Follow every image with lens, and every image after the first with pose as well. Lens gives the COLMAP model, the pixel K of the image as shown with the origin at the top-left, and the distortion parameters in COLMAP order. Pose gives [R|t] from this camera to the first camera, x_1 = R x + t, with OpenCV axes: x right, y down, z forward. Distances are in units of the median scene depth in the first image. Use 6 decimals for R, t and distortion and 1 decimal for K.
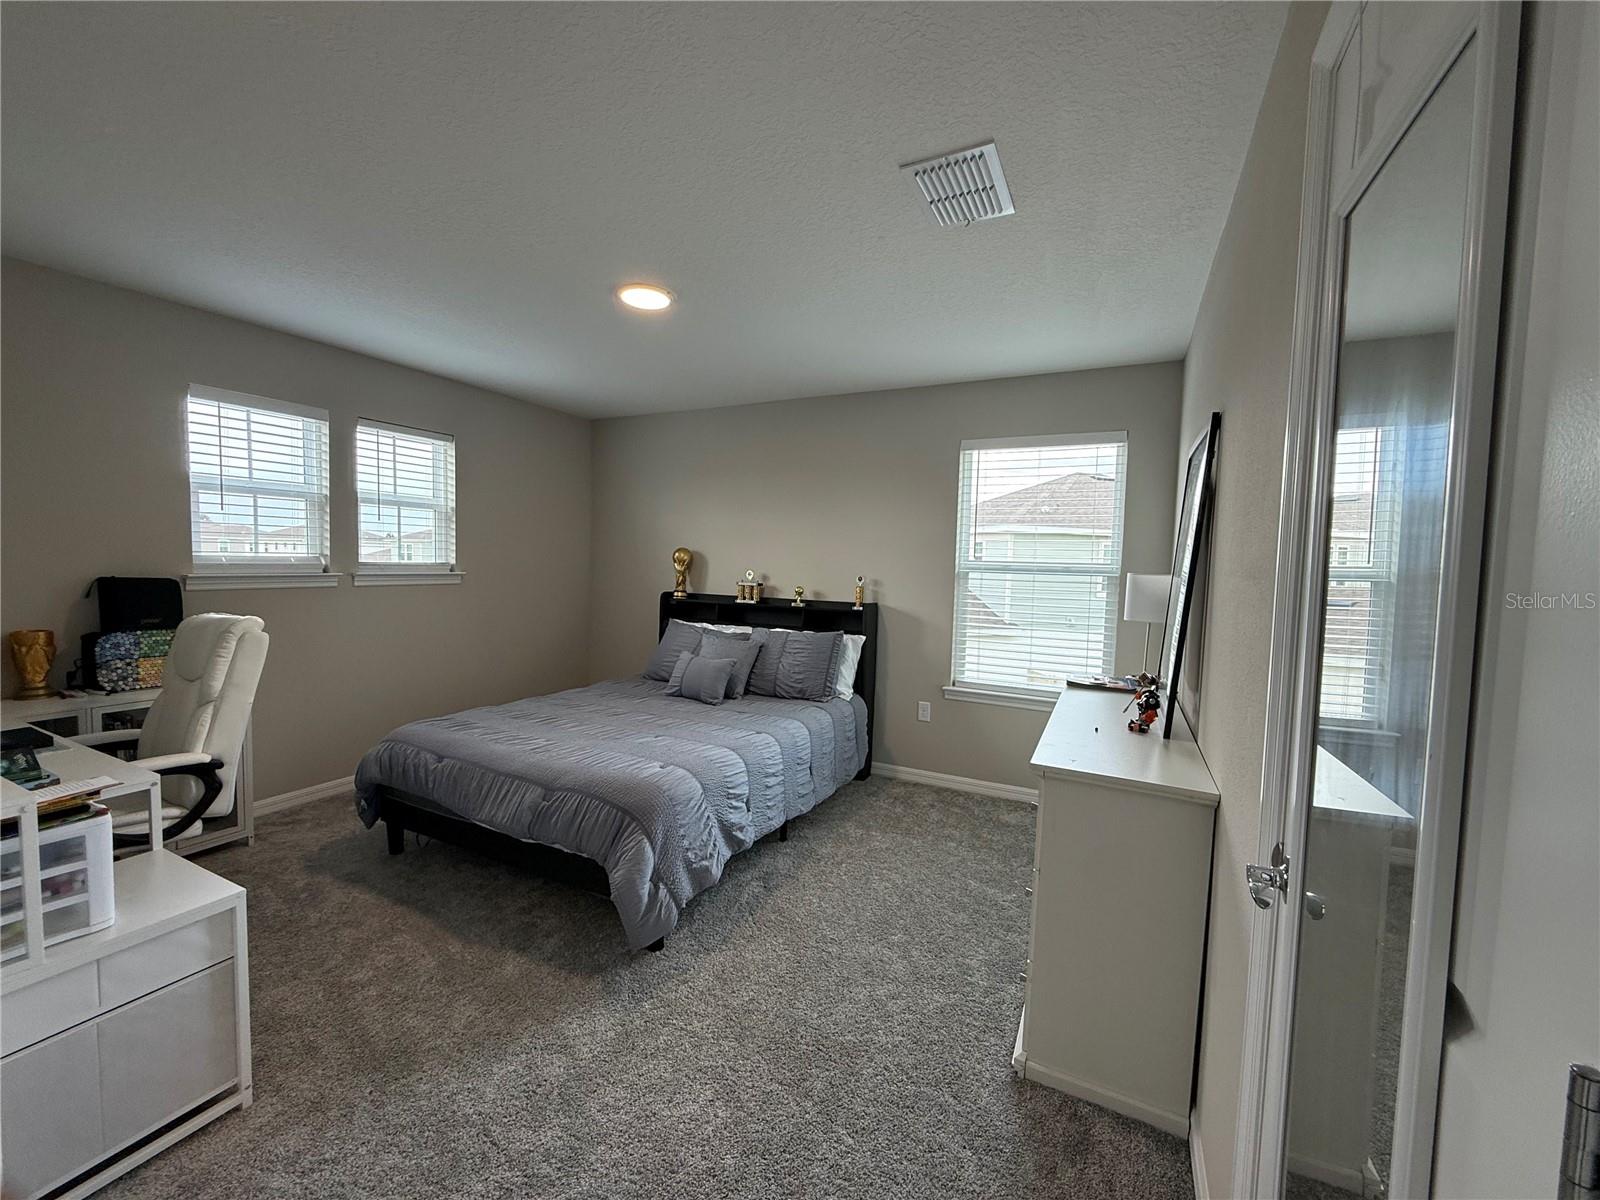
lens RADIAL K [[637.7, 0, 799.9], [0, 637.7, 604.5], [0, 0, 1]] dist [-0.003148, -0.000108]
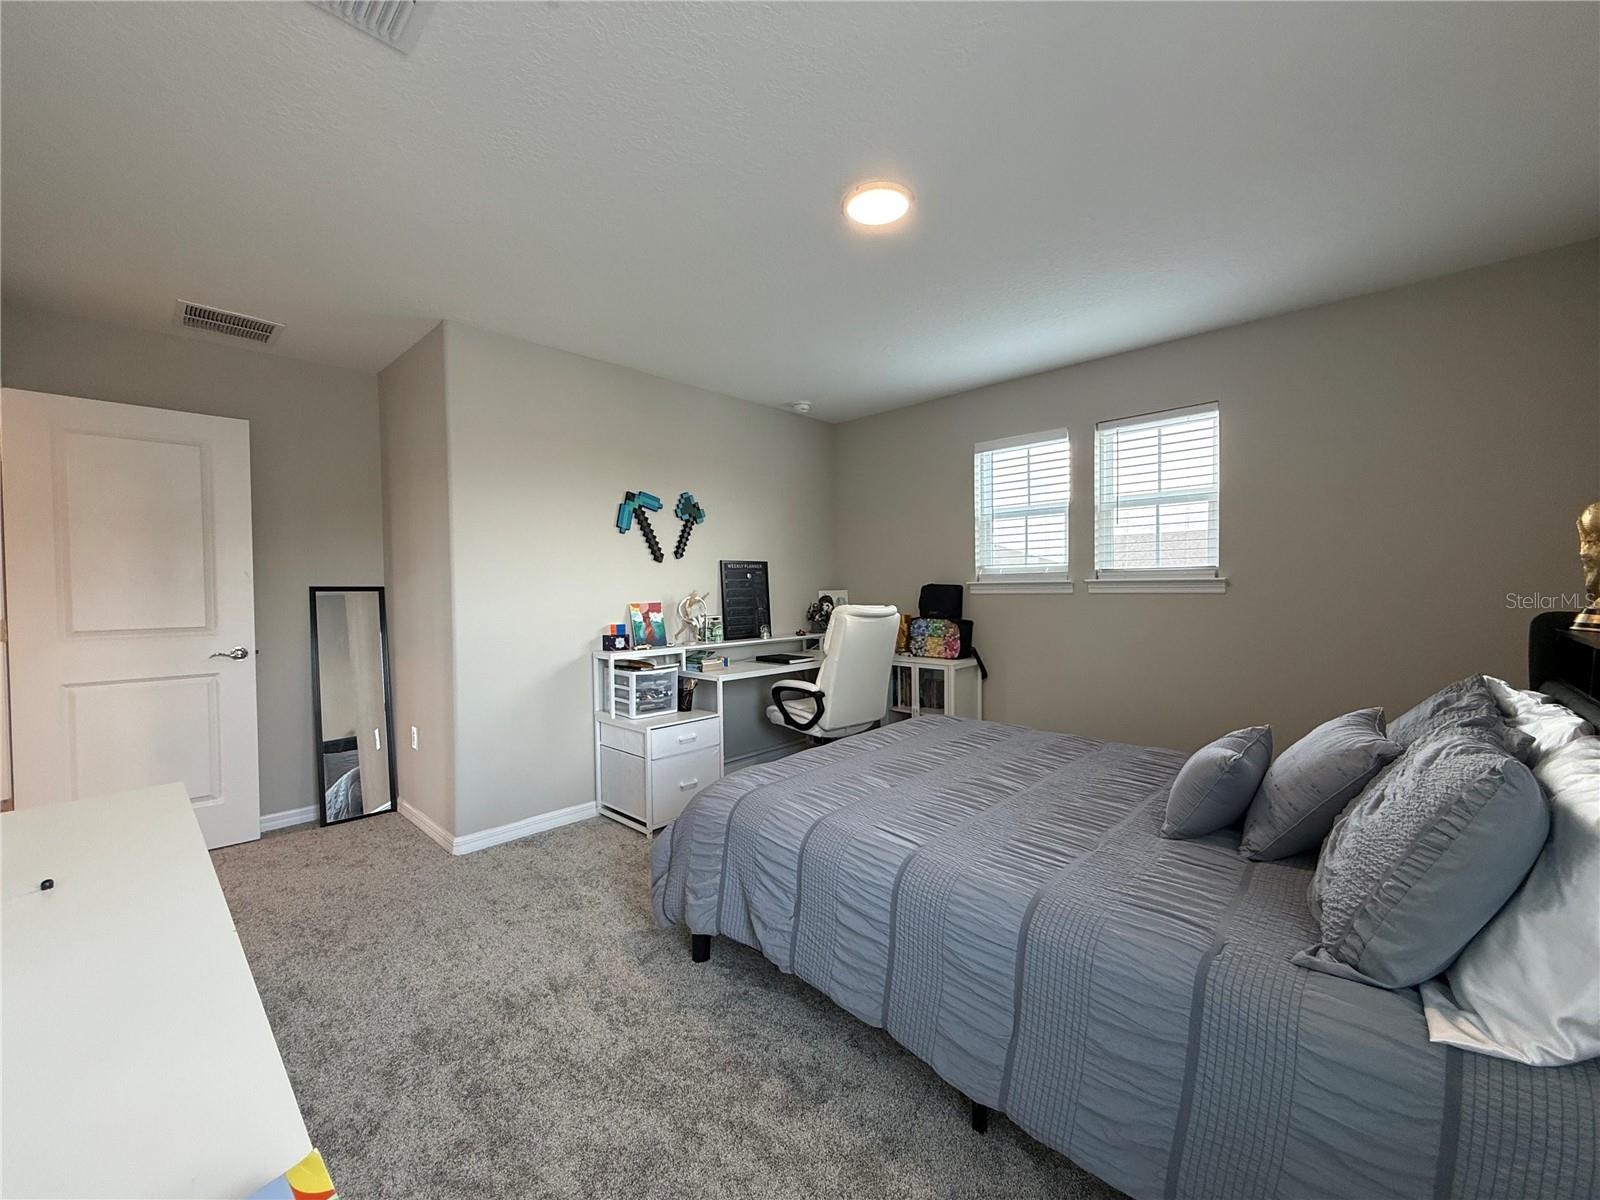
lens RADIAL K [[637.7, 0, 799.9], [0, 637.7, 604.5], [0, 0, 1]] dist [-0.003148, -0.000108]
pose [[-0.299322, 0.000238, -0.954152, 0.466101], [-0.063067, 0.997808, 0.020033, -0.003060], [0.952066, 0.066172, -0.298651, 1.053803]]
